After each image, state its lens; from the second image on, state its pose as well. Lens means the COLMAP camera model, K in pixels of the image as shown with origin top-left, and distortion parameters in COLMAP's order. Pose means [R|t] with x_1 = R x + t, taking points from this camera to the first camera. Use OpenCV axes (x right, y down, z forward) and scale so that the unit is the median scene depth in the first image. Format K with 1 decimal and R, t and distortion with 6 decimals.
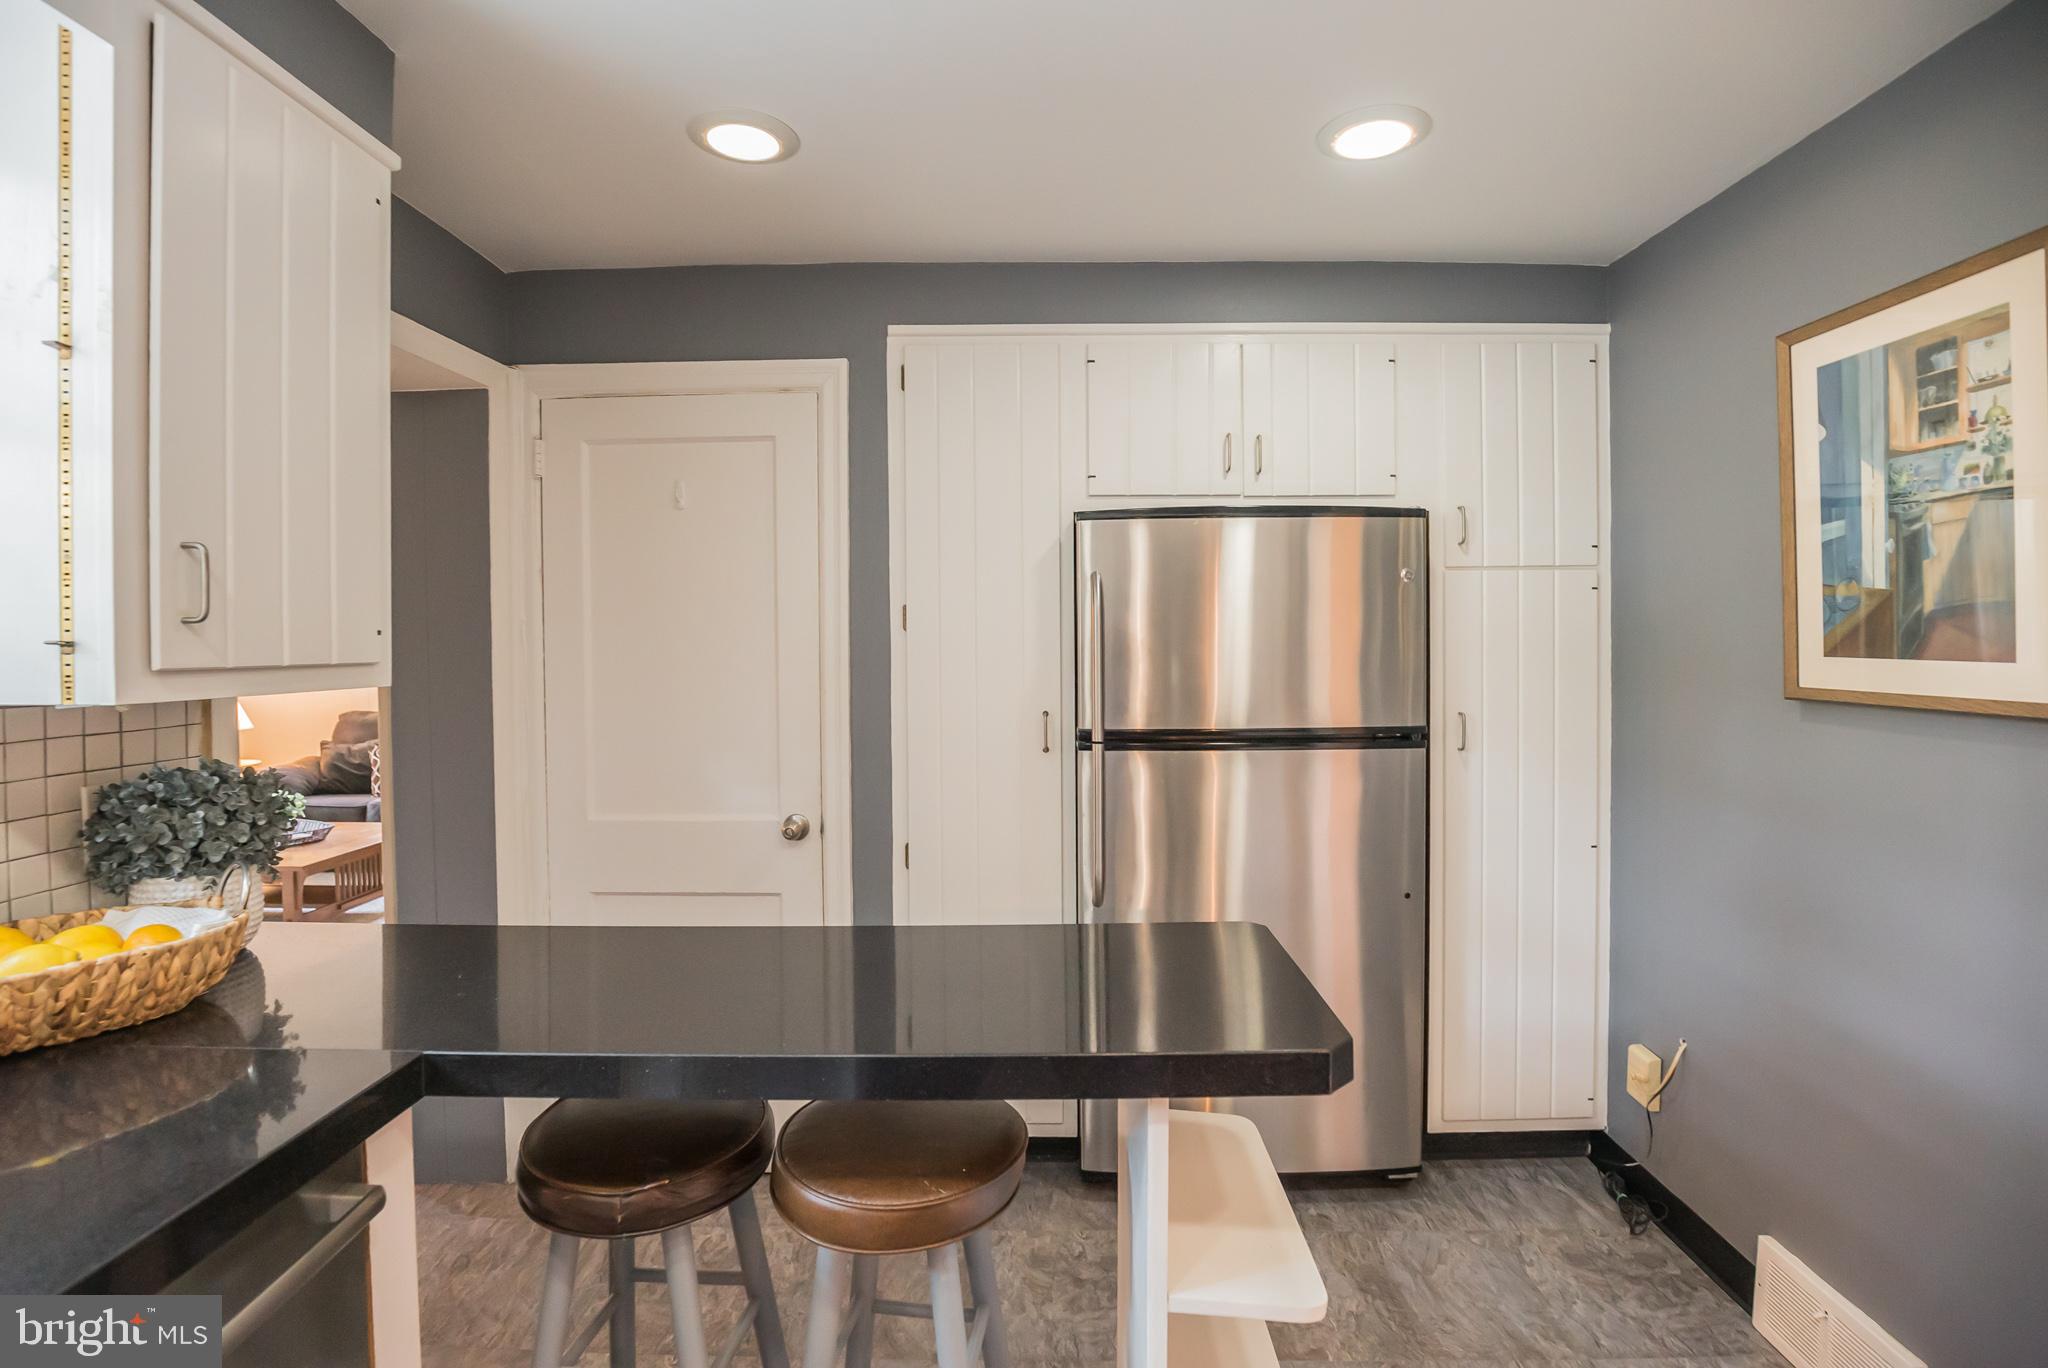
lens RADIAL K [[953.8, 0, 1021.7], [0, 953.8, 652.6], [0, 0, 1]] dist [-0.028020, -0.000863]
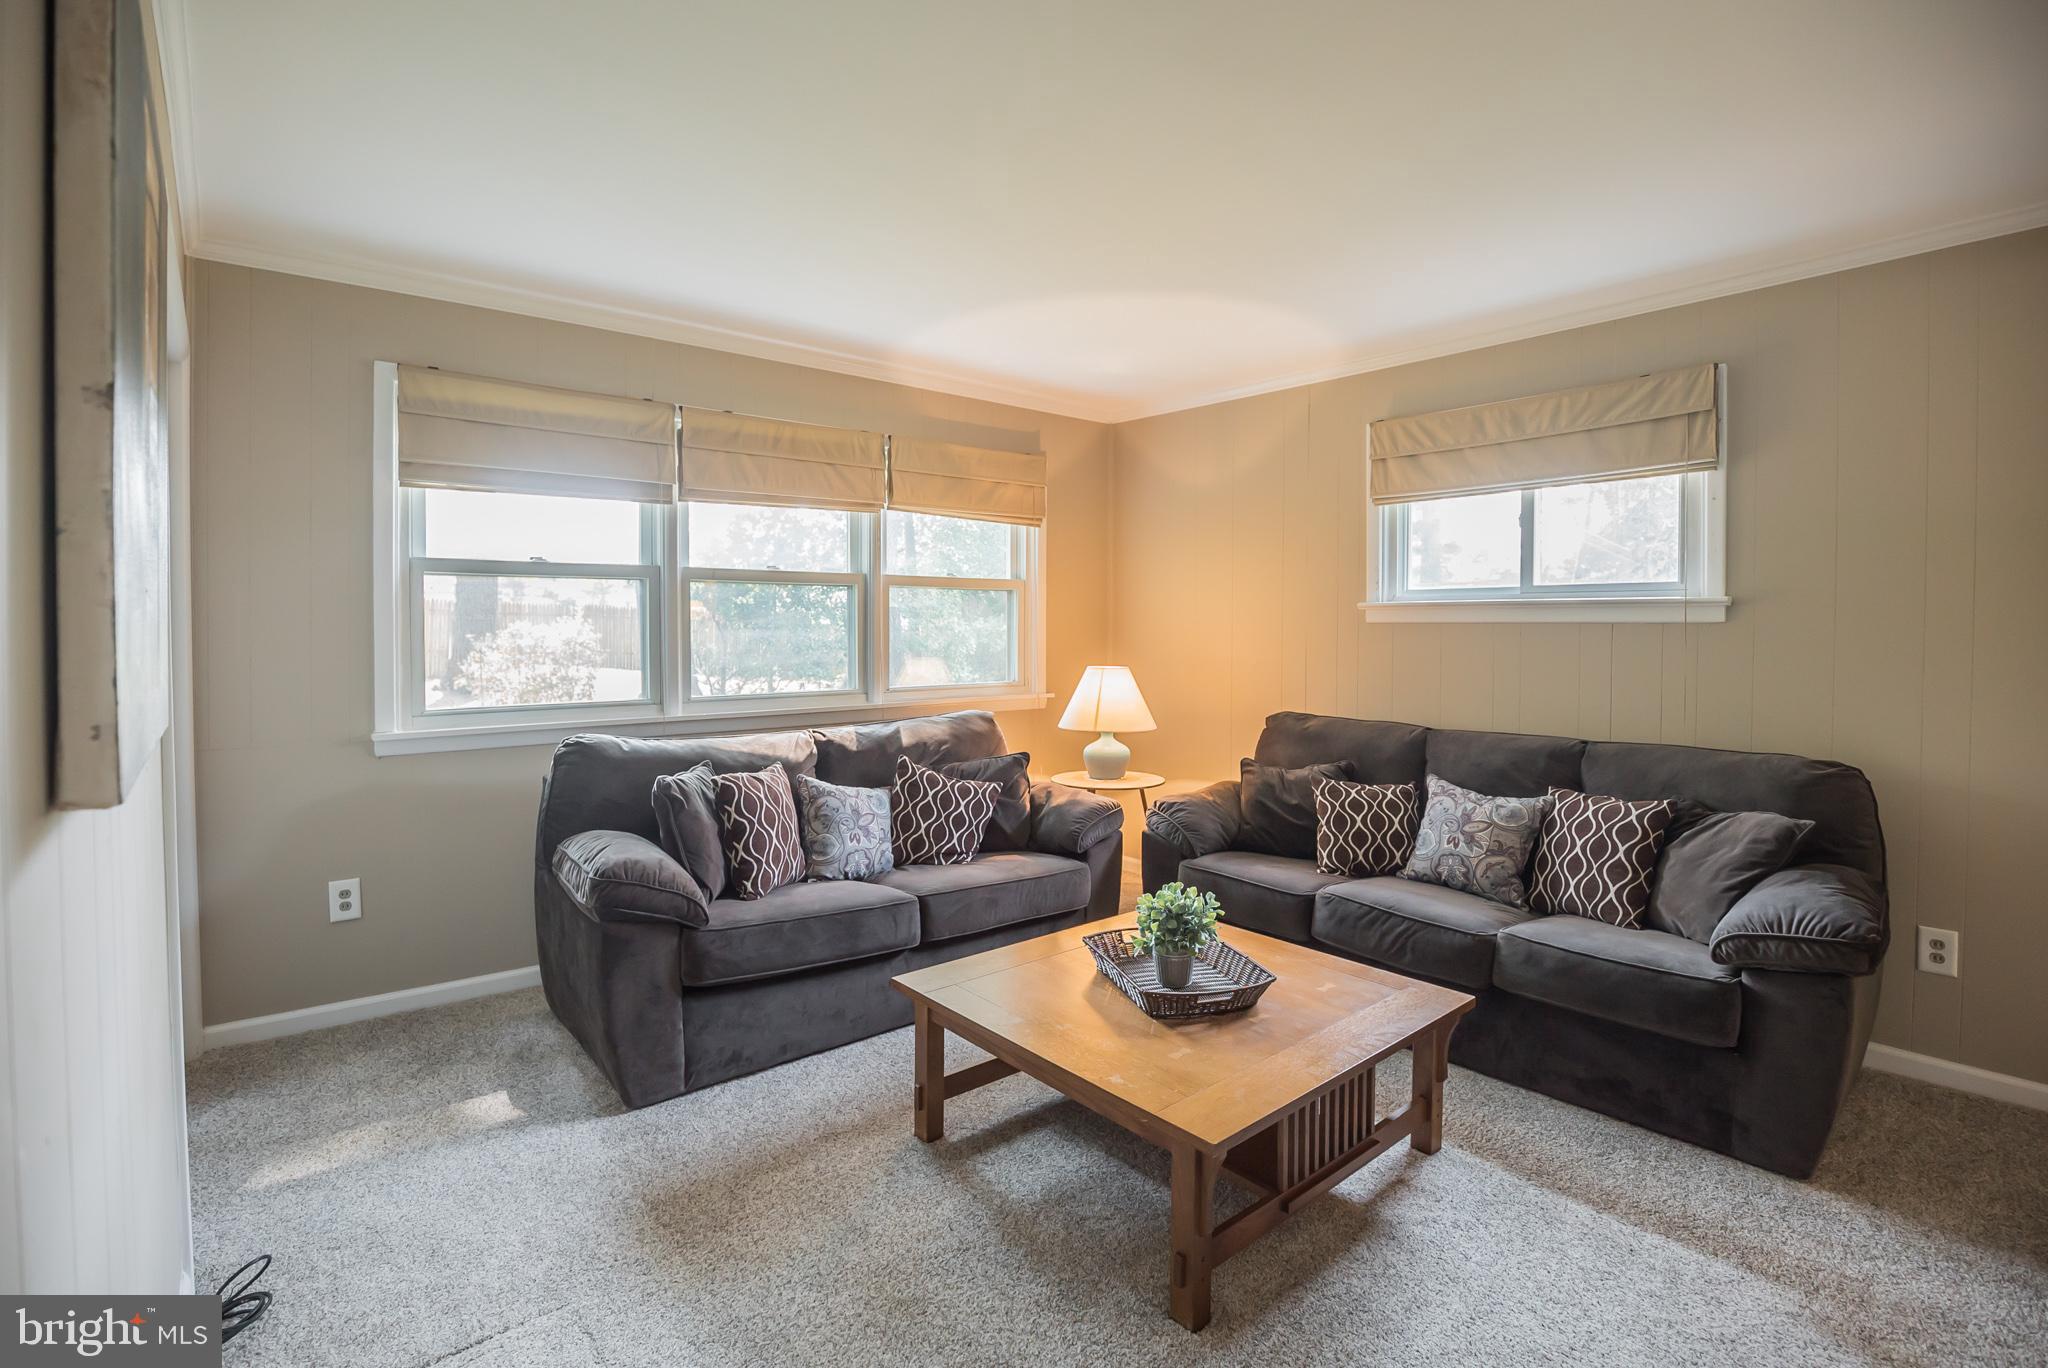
lens RADIAL K [[953.8, 0, 1023.1], [0, 953.8, 667.1], [0, 0, 1]] dist [-0.028020, -0.000863]
pose [[0.660049, 0.033936, -0.750455, -0.373391], [-0.014482, 0.999368, 0.032454, 0.015025], [0.751083, -0.010554, 0.660124, 0.478196]]
